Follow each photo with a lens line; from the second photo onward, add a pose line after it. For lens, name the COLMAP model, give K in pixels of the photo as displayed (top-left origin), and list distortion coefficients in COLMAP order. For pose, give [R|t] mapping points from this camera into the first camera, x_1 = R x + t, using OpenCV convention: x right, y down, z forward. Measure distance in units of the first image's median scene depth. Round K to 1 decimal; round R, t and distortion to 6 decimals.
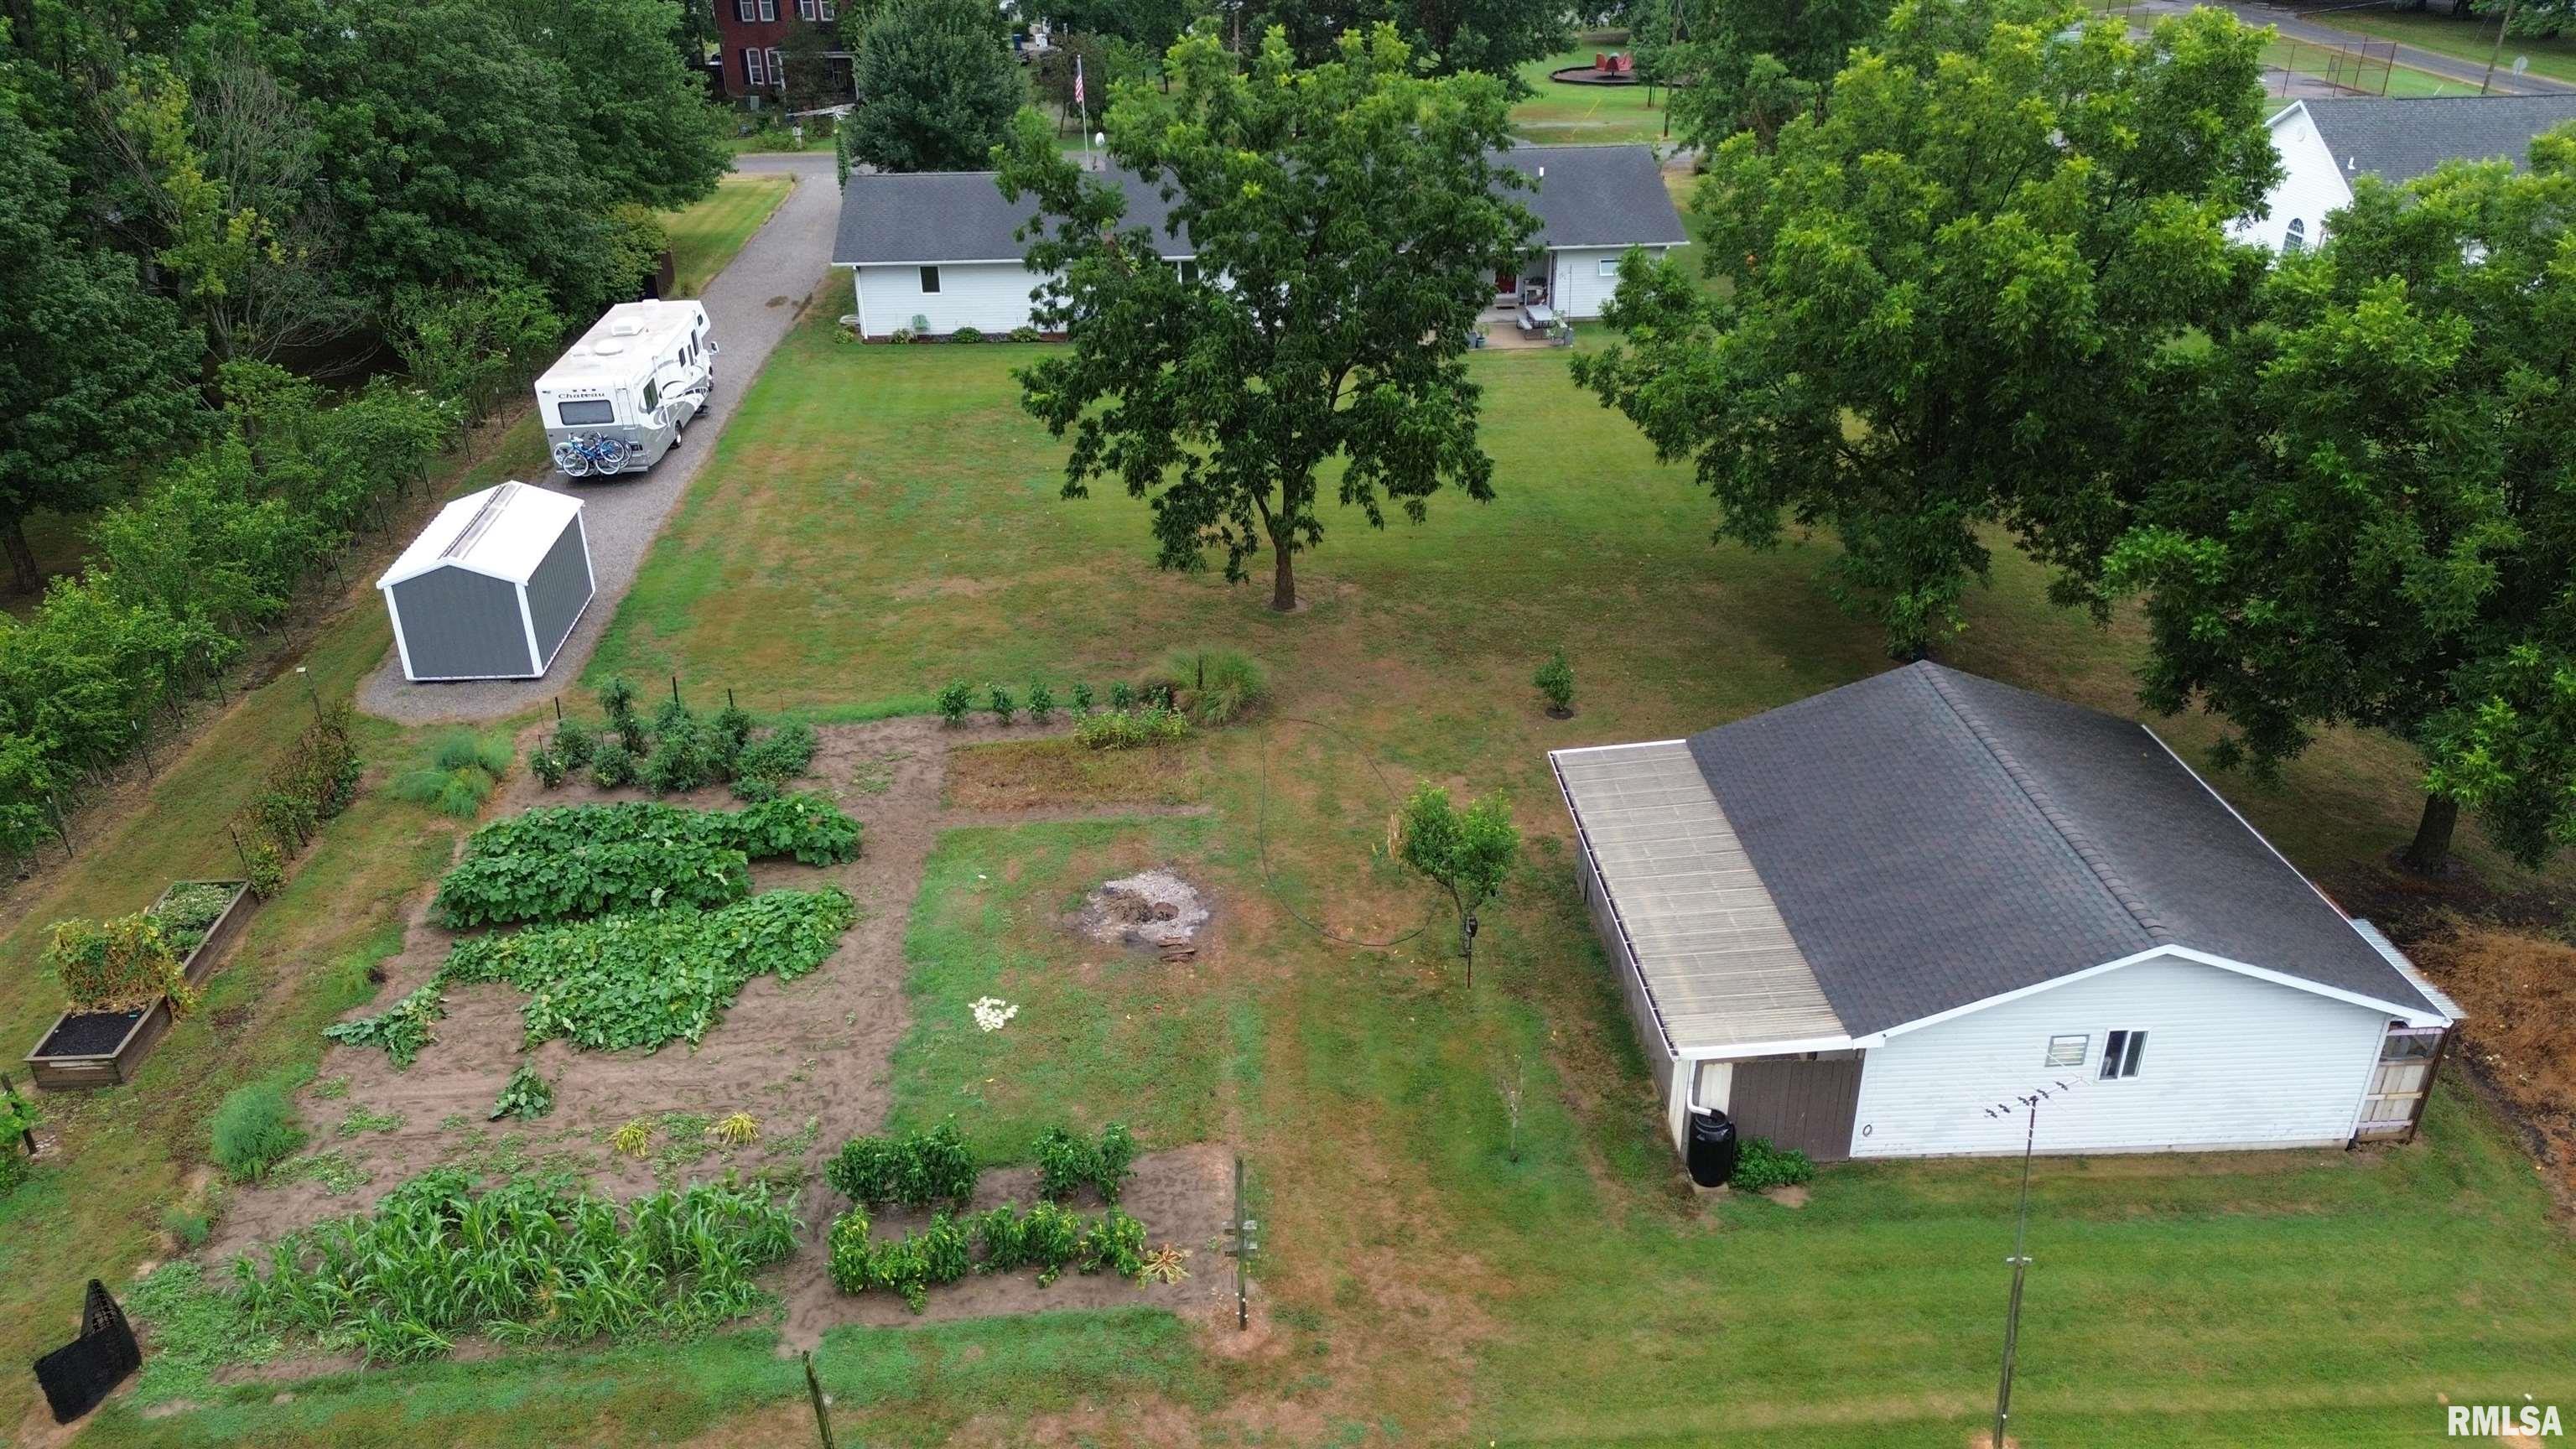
lens RADIAL K [[1815.6, 0, 1288.0], [0, 1815.6, 724.5], [0, 0, 1]] dist [0.074135, -0.065097]
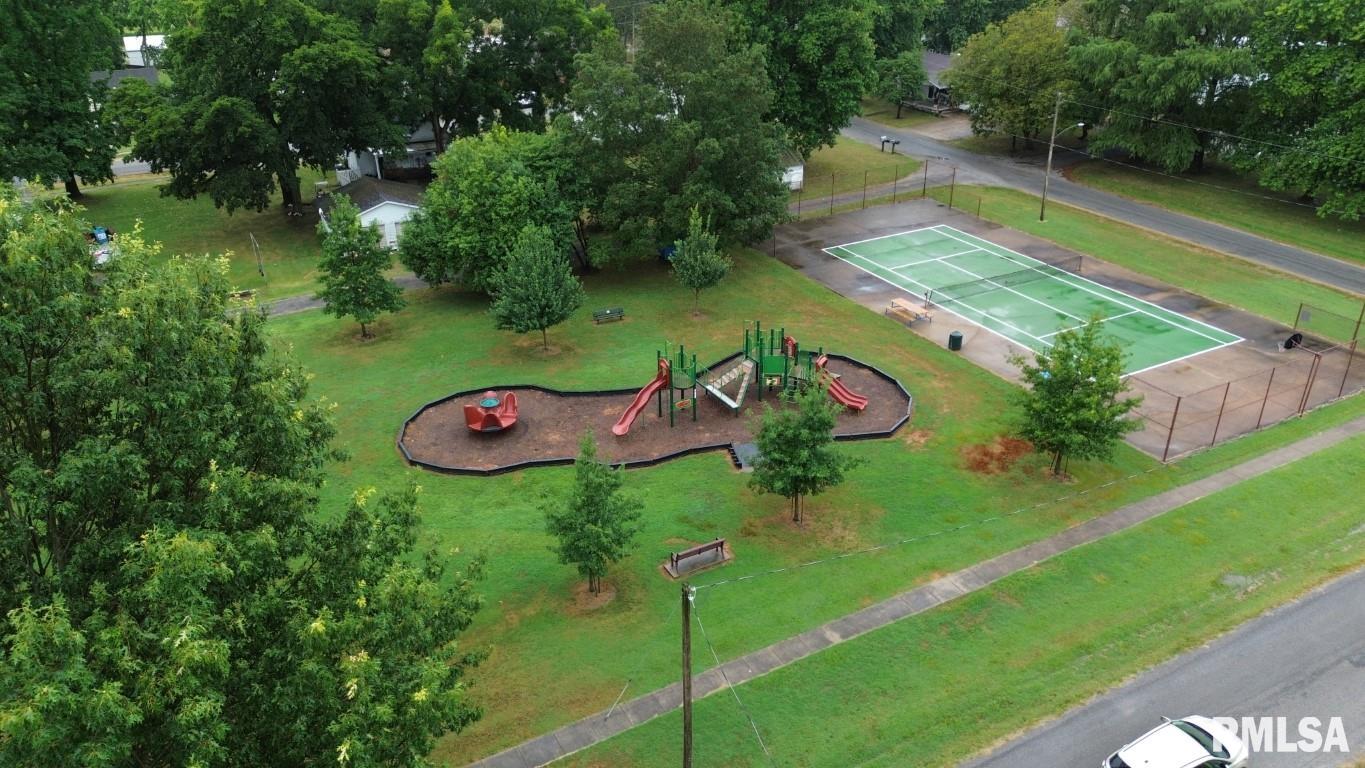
lens RADIAL K [[962.1, 0, 682.5], [0, 962.1, 384.0], [0, 0, 1]] dist [0.074135, -0.065097]
pose [[0.908469, -0.184282, 0.375133, 0.362213], [0.193208, 0.981057, 0.014042, -1.216077], [-0.370615, 0.059721, 0.926865, 2.126298]]
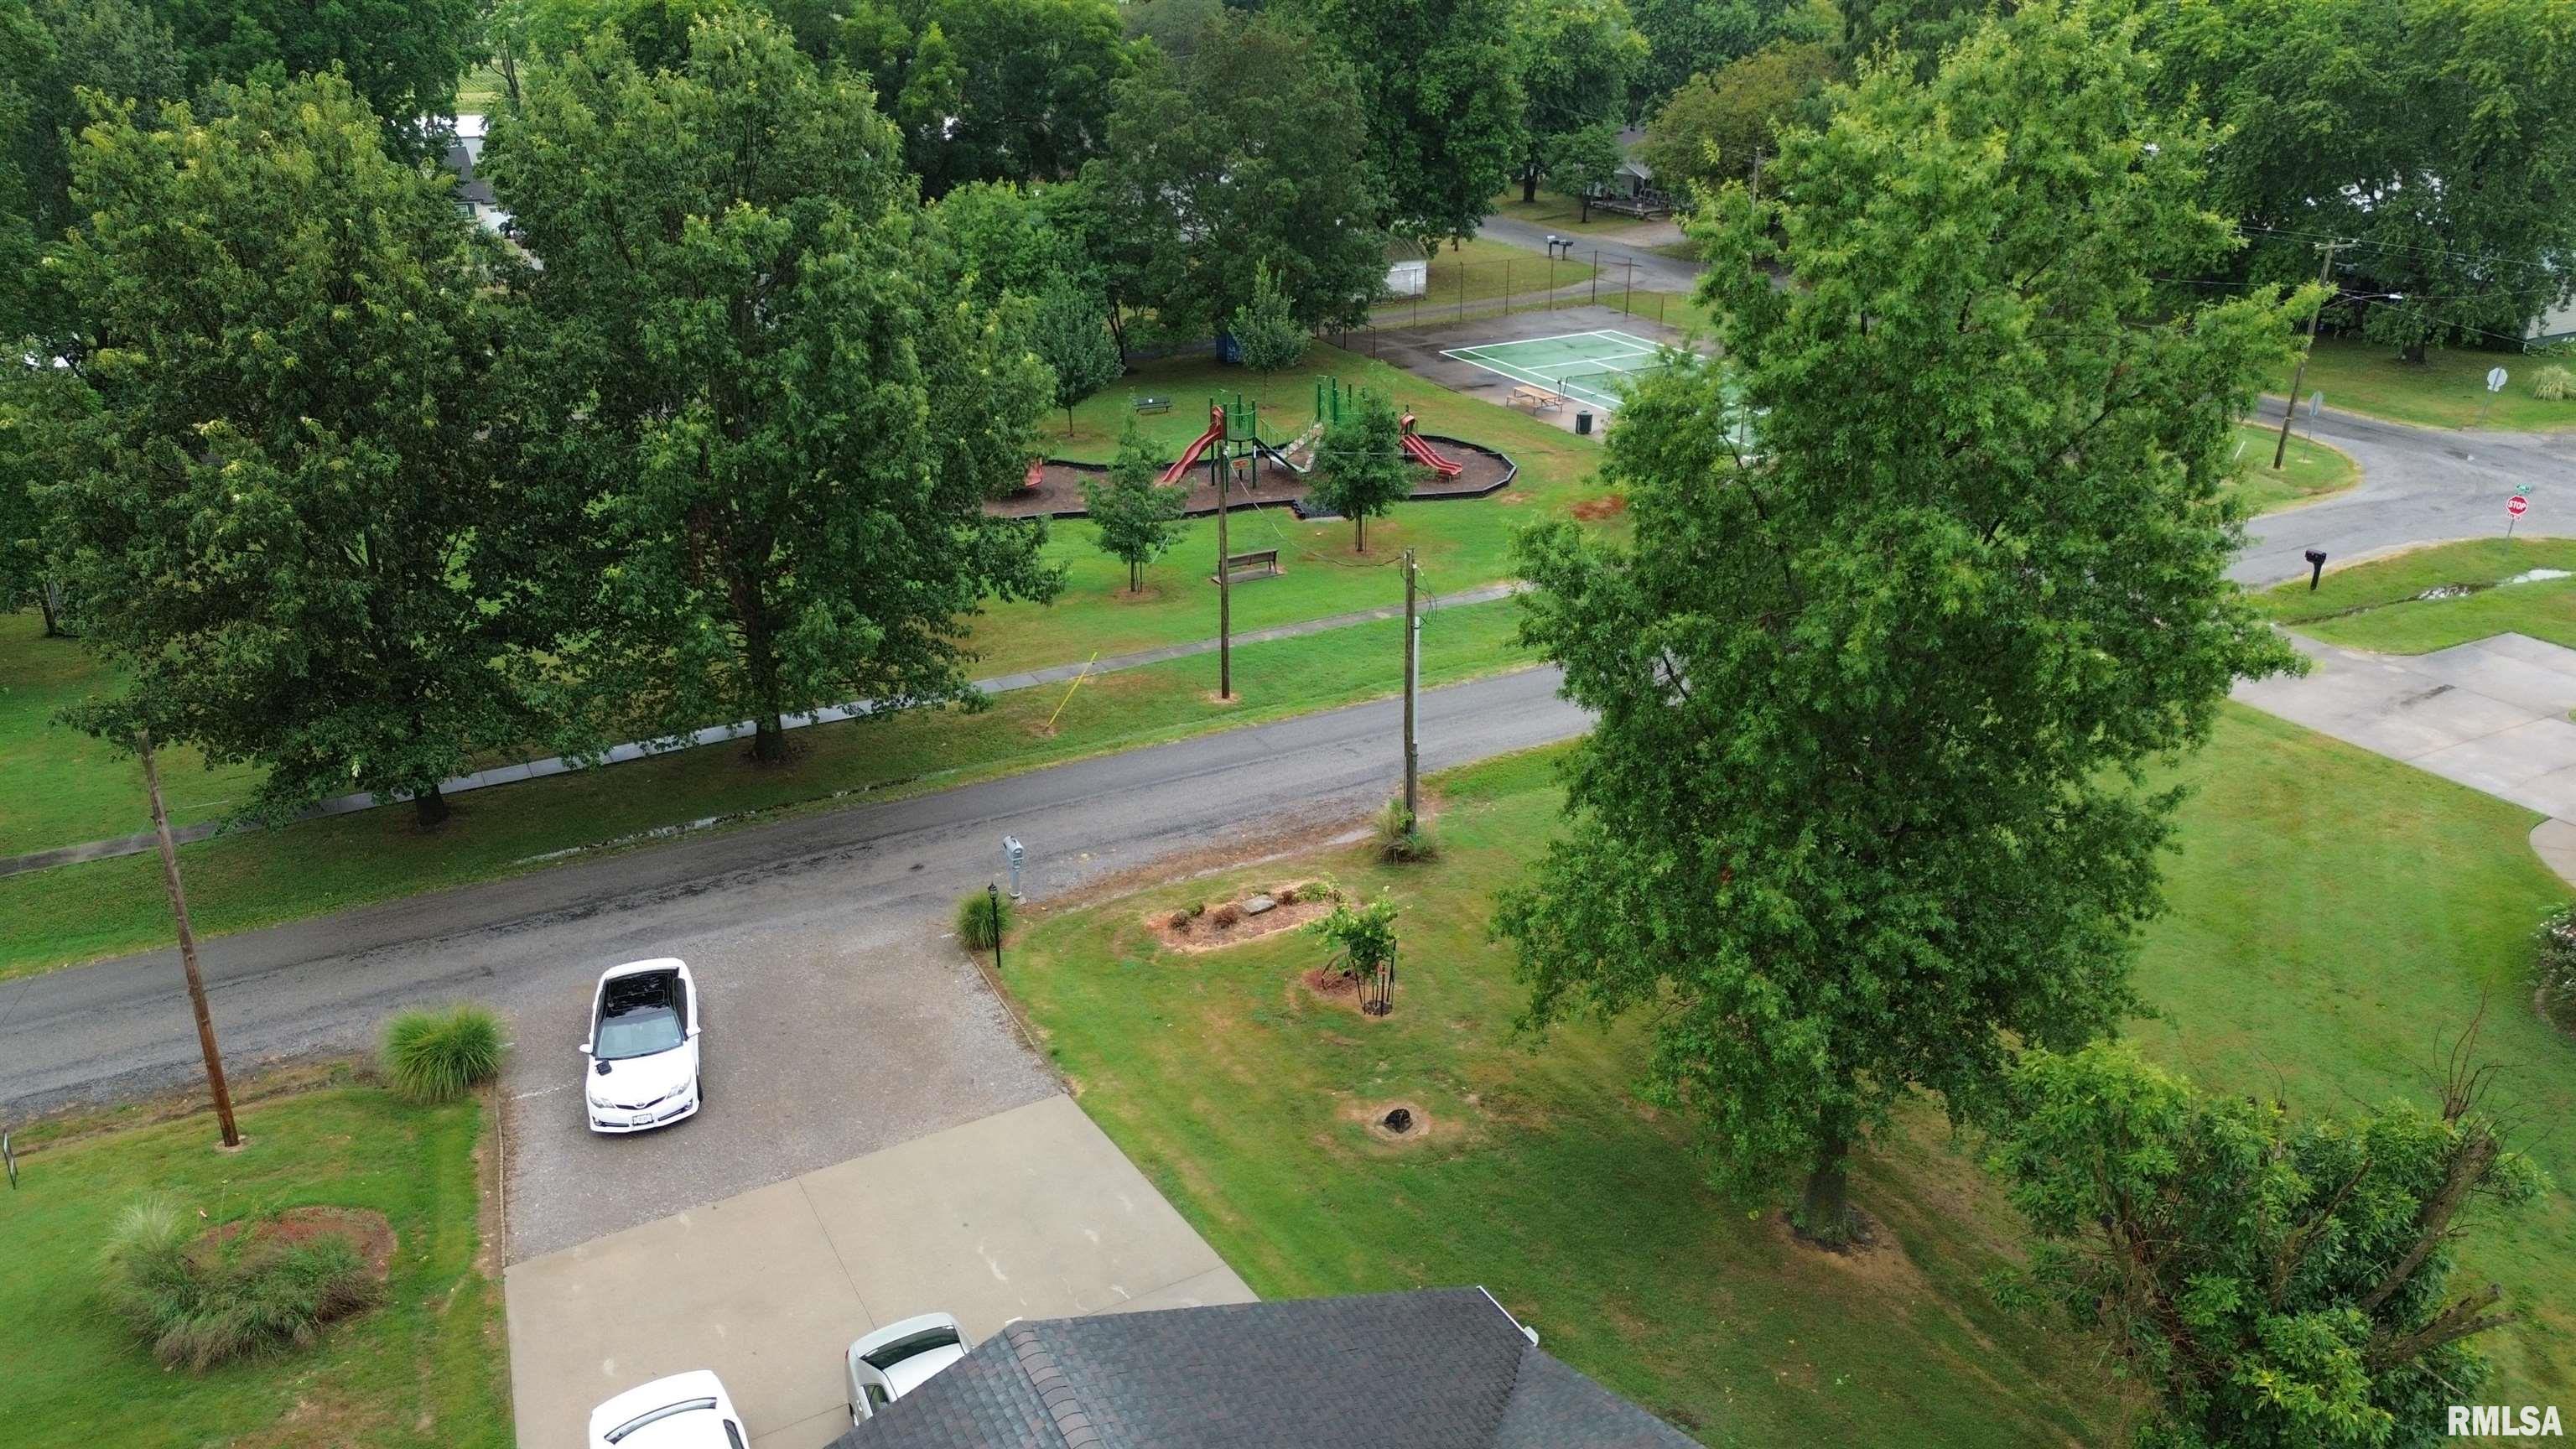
lens RADIAL K [[1815.6, 0, 1288.0], [0, 1815.6, 724.5], [0, 0, 1]] dist [0.074135, -0.065097]
pose [[0.908950, -0.157515, 0.386004, 0.068153], [0.186421, 0.981720, -0.038372, -0.811894], [-0.372904, 0.106837, 0.921699, 1.477216]]
